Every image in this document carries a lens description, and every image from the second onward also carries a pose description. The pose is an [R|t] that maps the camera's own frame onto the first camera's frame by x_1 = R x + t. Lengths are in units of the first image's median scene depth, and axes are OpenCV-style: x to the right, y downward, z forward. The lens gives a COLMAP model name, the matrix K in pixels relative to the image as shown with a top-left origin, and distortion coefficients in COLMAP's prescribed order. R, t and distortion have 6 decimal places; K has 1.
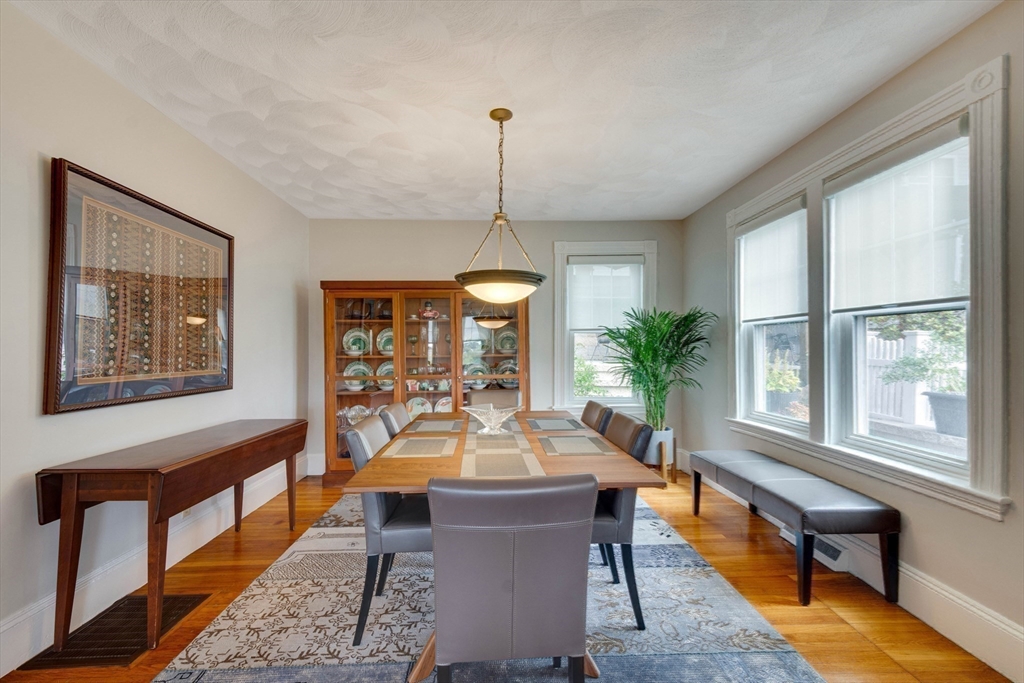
lens RADIAL K [[442.1, 0, 515.8], [0, 442.1, 349.9], [0, 0, 1]] dist [0.009494, 0.000488]
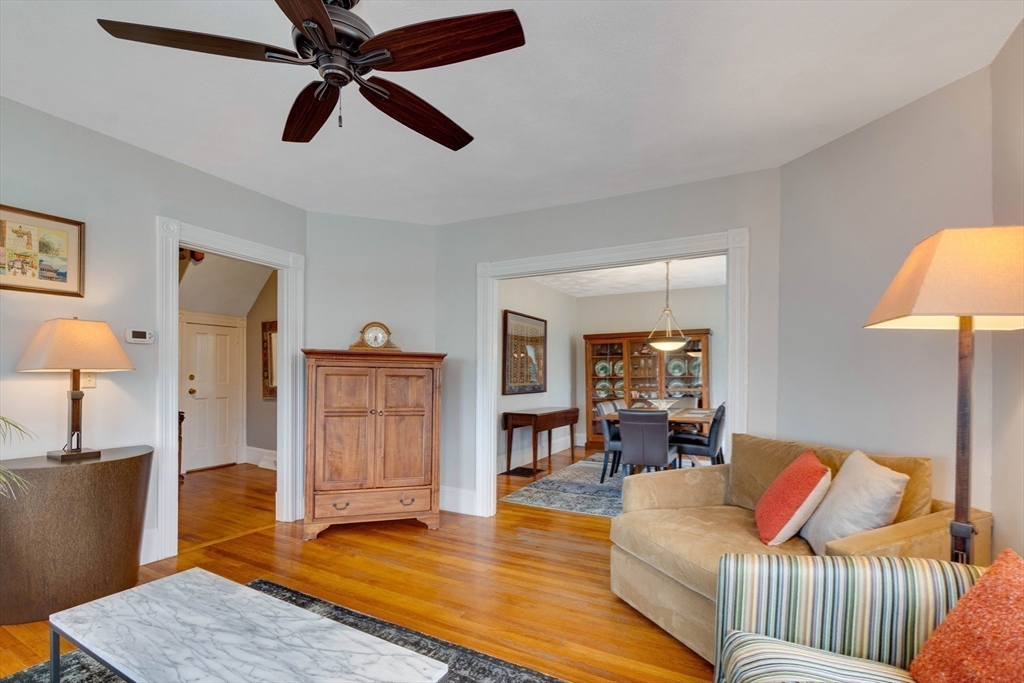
lens RADIAL K [[452.0, 0, 527.1], [0, 452.0, 362.6], [0, 0, 1]] dist [0.002667, 0.000078]
pose [[0.866966, -0.012838, -0.498202, 0.278172], [0.001231, 0.999720, -0.023619, -0.000479], [0.498366, 0.019863, 0.866739, -0.715841]]
